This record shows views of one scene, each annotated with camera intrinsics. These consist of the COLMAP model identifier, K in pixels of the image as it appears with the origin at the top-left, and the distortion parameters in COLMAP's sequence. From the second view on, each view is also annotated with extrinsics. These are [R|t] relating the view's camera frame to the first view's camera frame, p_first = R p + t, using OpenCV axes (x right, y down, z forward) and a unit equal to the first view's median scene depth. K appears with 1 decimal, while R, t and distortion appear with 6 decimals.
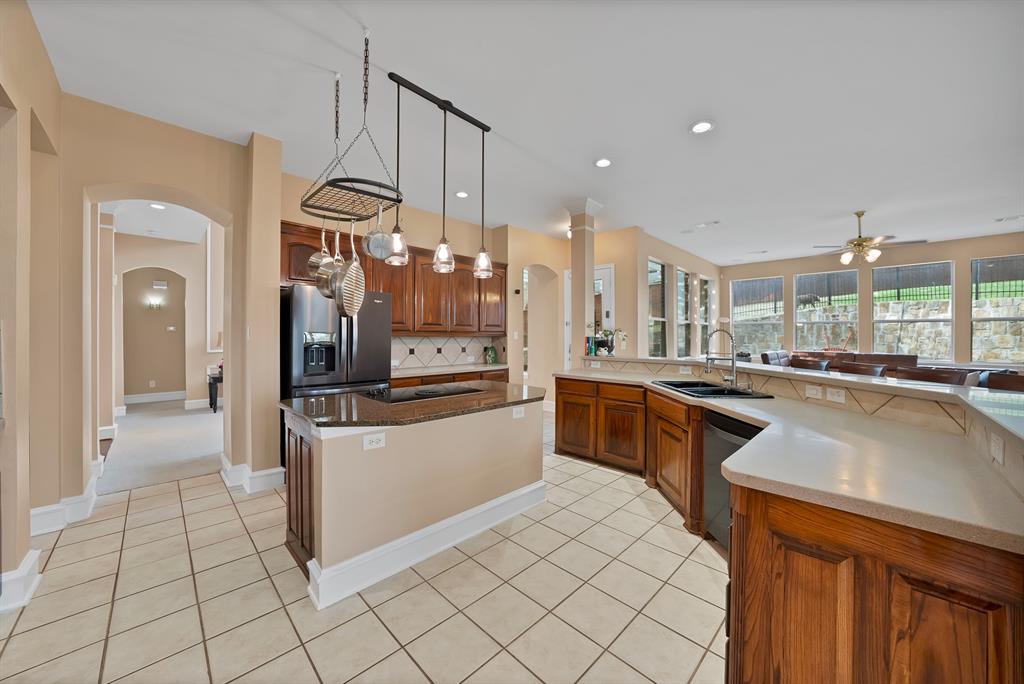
lens RADIAL K [[359.7, 0, 509.1], [0, 359.7, 339.9], [0, 0, 1]] dist [-0.008595, 0.001159]
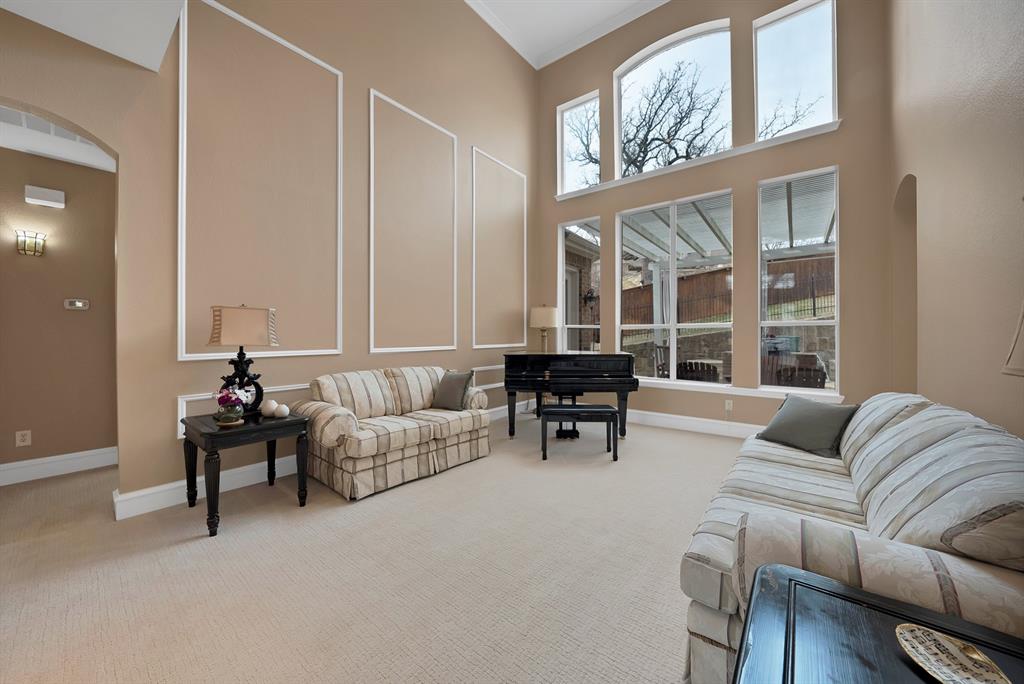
lens RADIAL K [[359.7, 0, 513.9], [0, 359.7, 338.4], [0, 0, 1]] dist [-0.008595, 0.001159]
pose [[0.993517, -0.005399, 0.113553, -0.503444], [0.006005, 0.999969, -0.005001, 0.014715], [-0.113522, 0.005651, 0.993519, 0.549431]]
